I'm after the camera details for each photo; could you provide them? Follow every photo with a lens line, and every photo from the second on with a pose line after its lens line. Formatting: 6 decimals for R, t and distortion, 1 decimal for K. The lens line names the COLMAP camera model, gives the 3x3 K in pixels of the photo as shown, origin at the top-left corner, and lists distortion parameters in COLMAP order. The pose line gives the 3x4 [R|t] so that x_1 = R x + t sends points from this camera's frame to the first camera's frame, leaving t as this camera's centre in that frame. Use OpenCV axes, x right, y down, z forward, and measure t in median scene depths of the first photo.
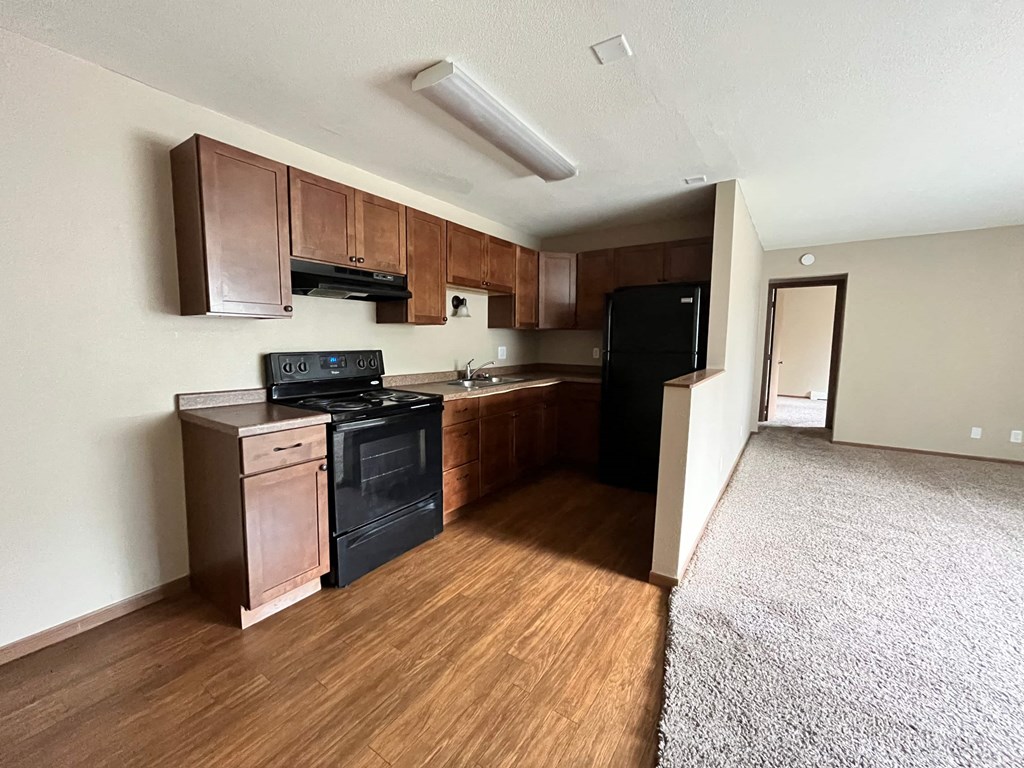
lens RADIAL K [[417.1, 0, 509.1], [0, 417.1, 381.4], [0, 0, 1]] dist [-0.004284, 0.000024]
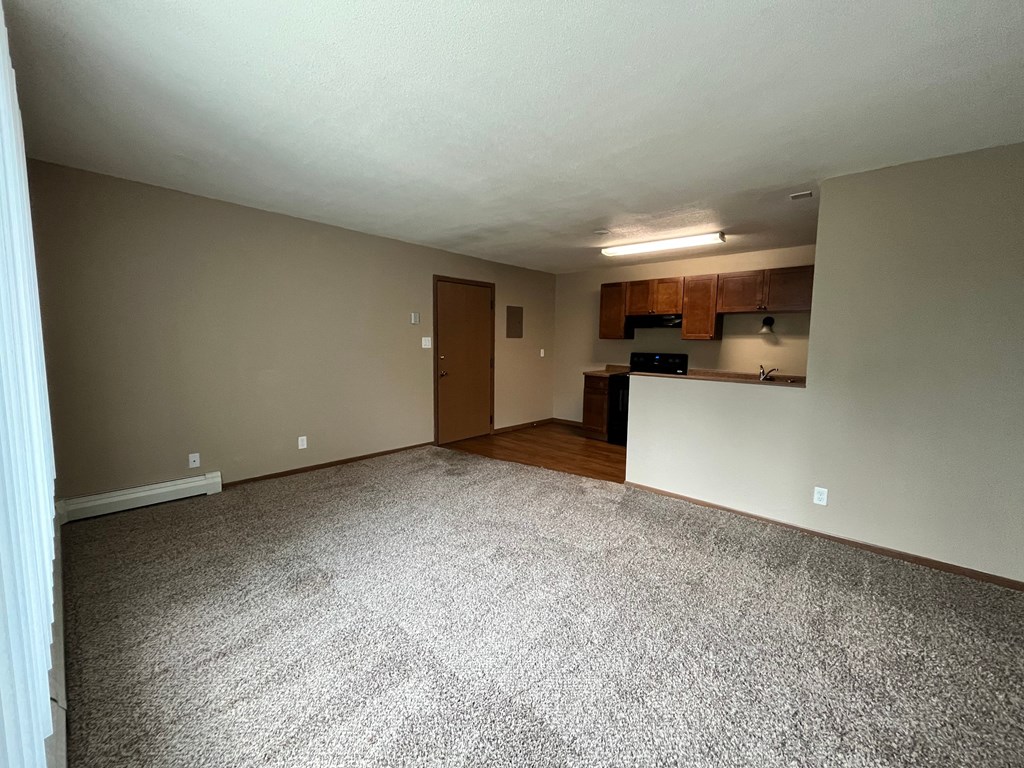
lens RADIAL K [[417.1, 0, 508.5], [0, 417.1, 381.8], [0, 0, 1]] dist [-0.004284, 0.000024]
pose [[-0.152329, 0.088895, -0.984324, 2.267982], [-0.115804, 0.987481, 0.107101, -0.086442], [0.981522, 0.130303, -0.140128, 0.713142]]
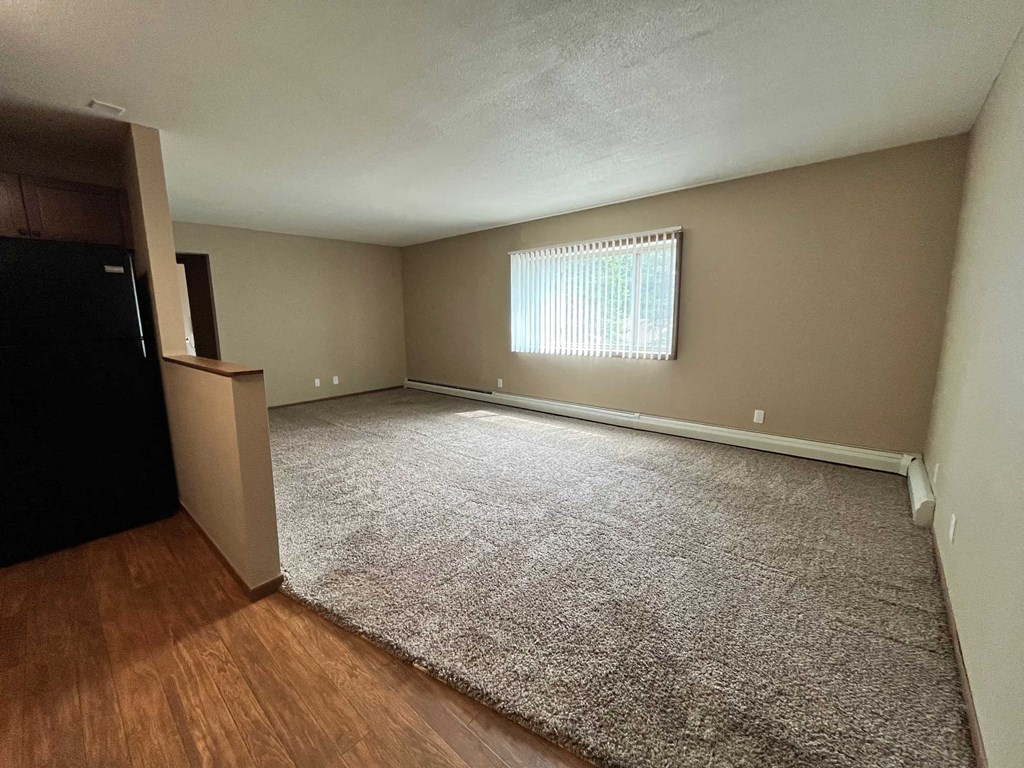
lens RADIAL K [[417.1, 0, 509.9], [0, 417.1, 381.4], [0, 0, 1]] dist [-0.004284, 0.000024]
pose [[0.121174, -0.165791, 0.978688, -0.391951], [0.115788, 0.981583, 0.151945, -0.041461], [-0.985855, 0.094909, 0.138139, 0.322660]]
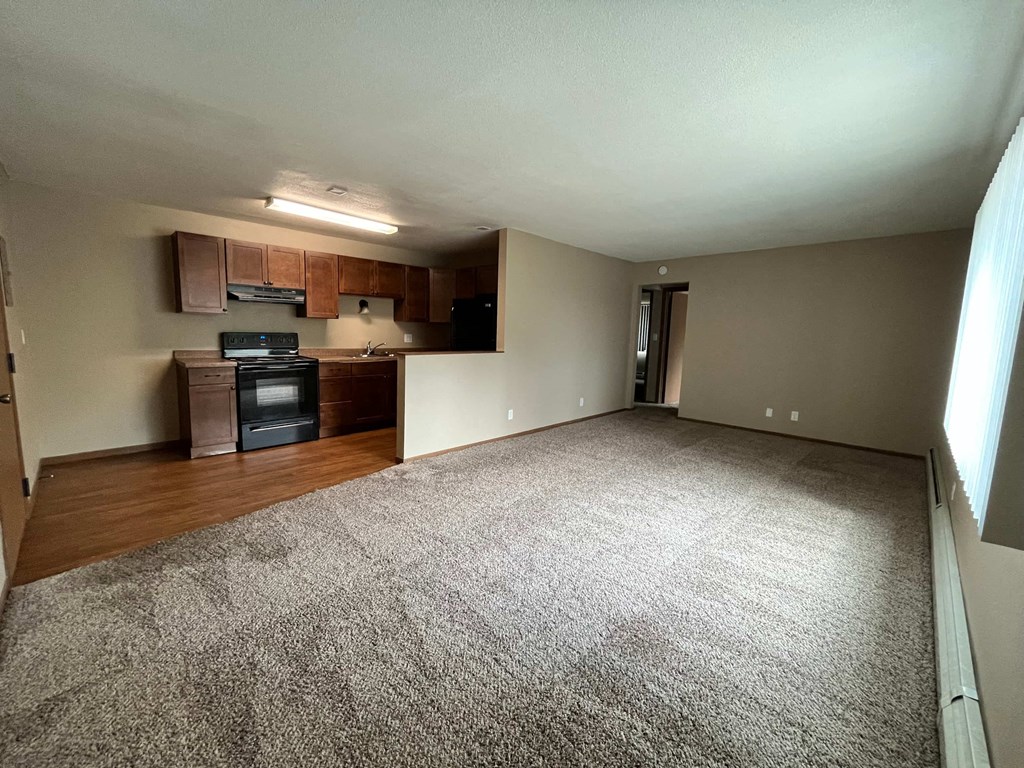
lens RADIAL K [[417.1, 0, 510.5], [0, 417.1, 381.6], [0, 0, 1]] dist [-0.004284, 0.000024]
pose [[0.984548, 0.042484, -0.169883, 1.193822], [-0.039253, 0.998980, 0.022338, 0.071176], [0.170659, -0.015324, 0.985211, -0.751492]]
